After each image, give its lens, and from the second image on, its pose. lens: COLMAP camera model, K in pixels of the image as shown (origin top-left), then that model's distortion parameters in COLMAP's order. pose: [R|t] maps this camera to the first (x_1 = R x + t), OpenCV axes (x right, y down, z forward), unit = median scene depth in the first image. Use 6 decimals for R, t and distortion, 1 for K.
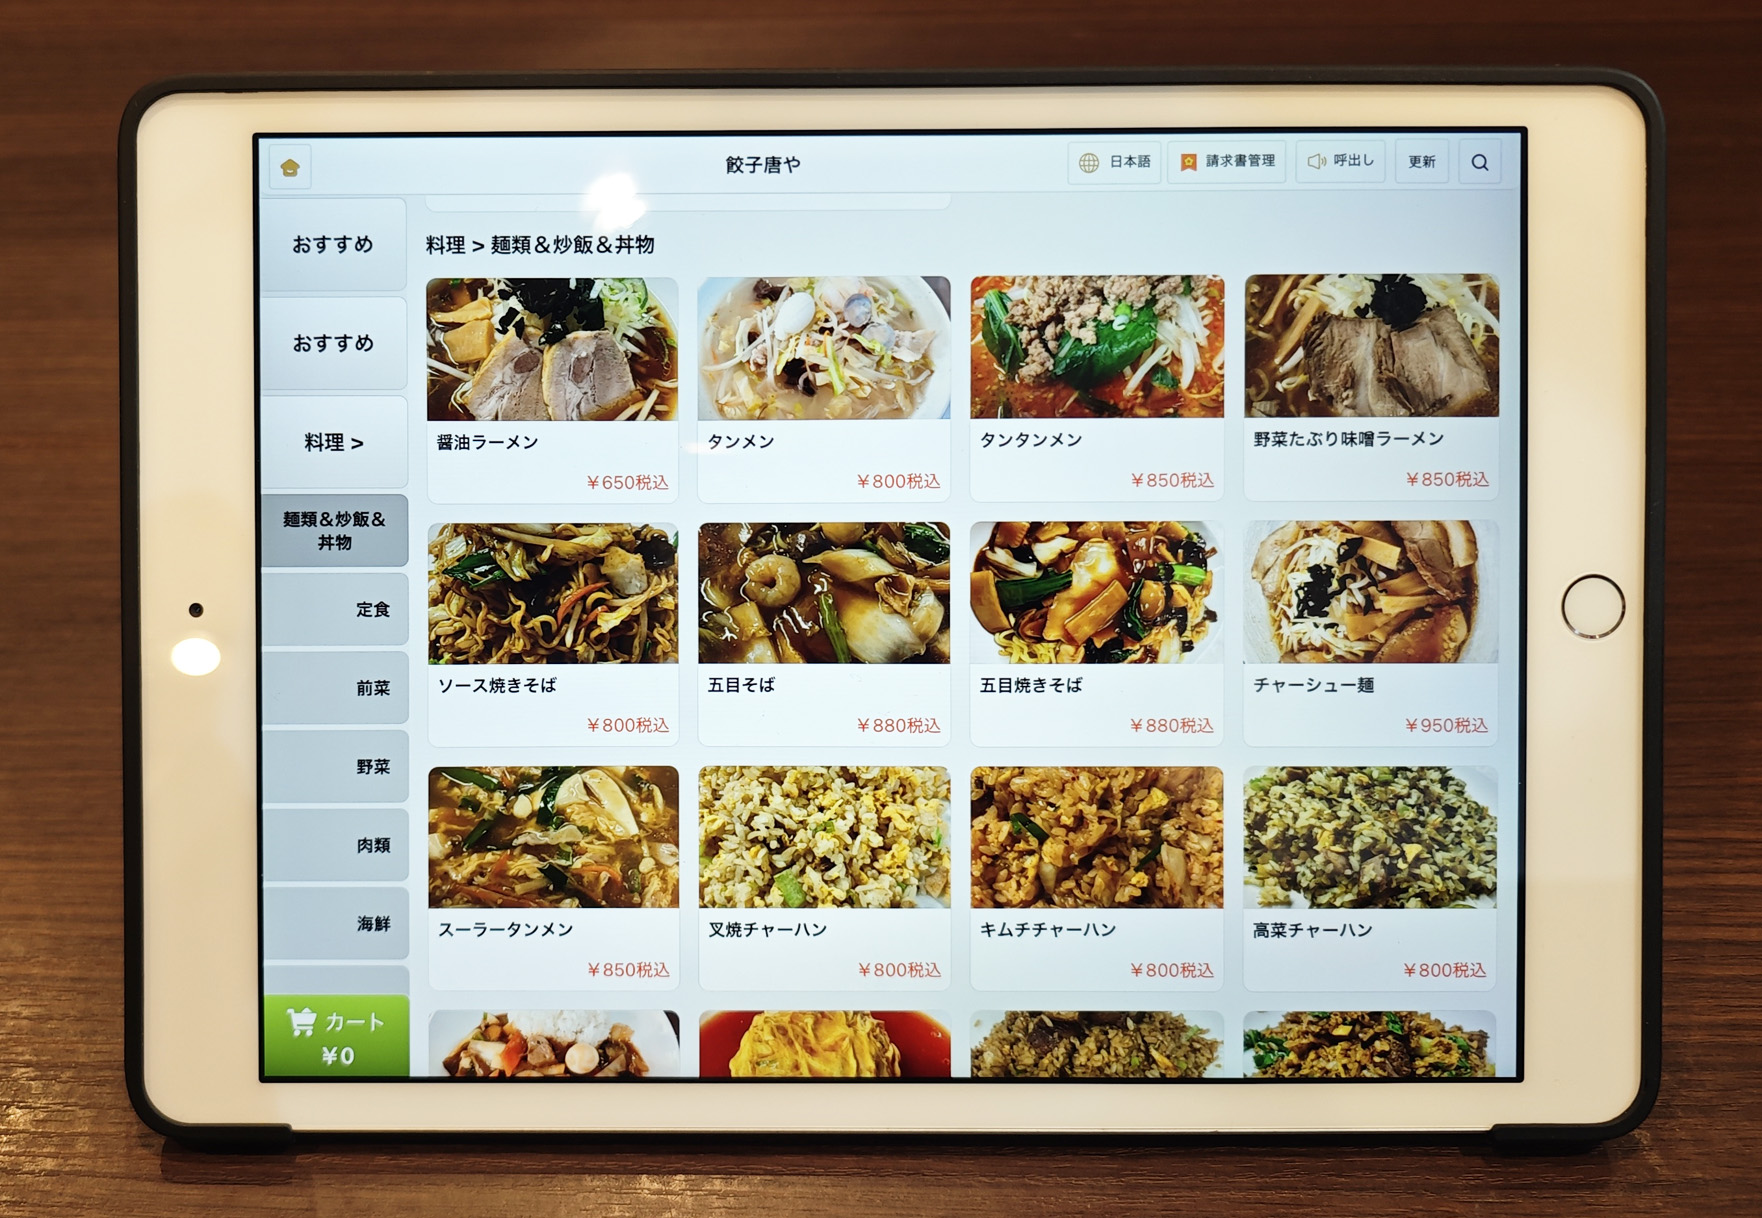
lens RADIAL K [[1463.0, 0, 853.7], [0, 1463.0, 568.9], [0, 0, 1]] dist [0.045876, -0.165215]
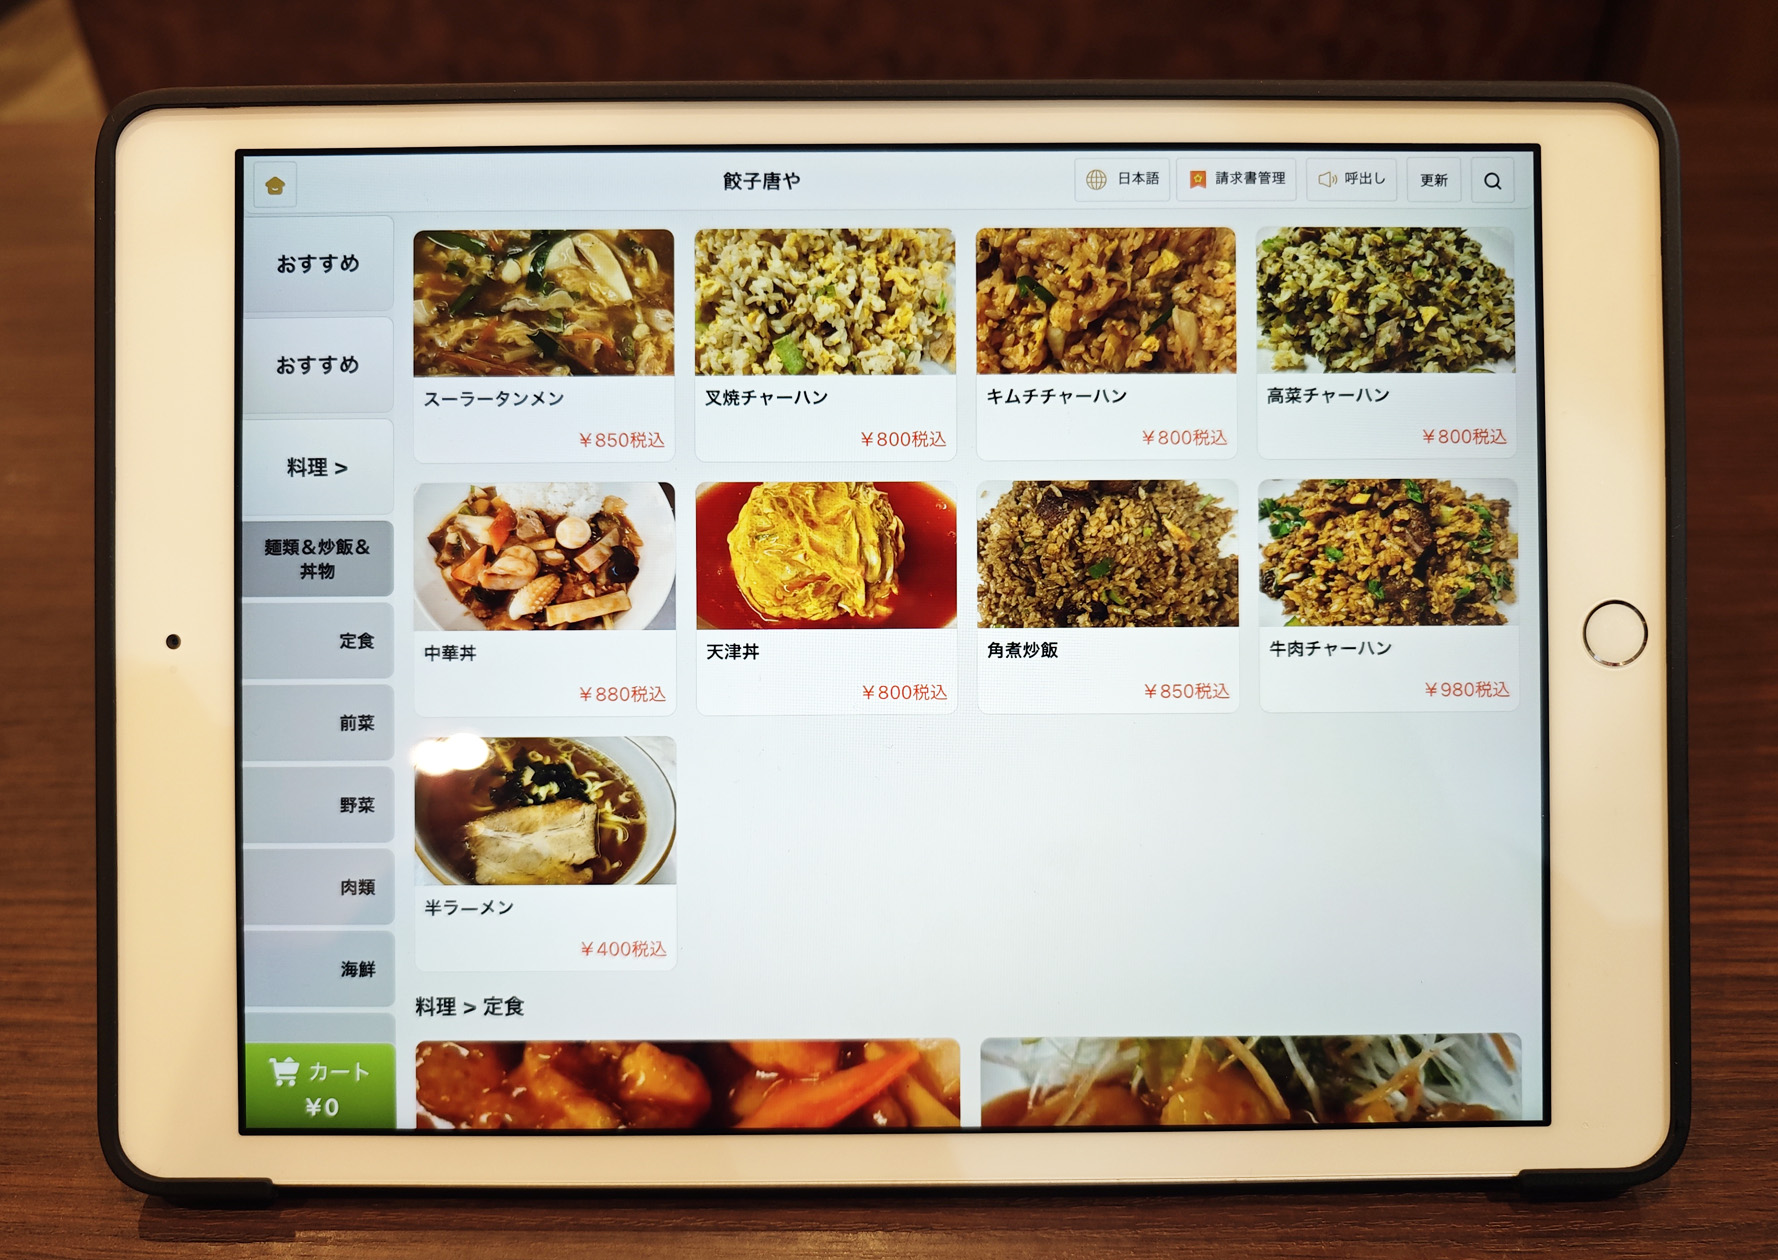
lens RADIAL K [[1516.2, 0, 884.8], [0, 1516.2, 588.0], [0, 0, 1]] dist [0.017399, -0.138356]
pose [[0.999822, -0.004009, 0.018411, 0.000326], [0.004449, 0.999705, -0.023887, 0.395980], [-0.018310, 0.023964, 0.999545, 0.004944]]
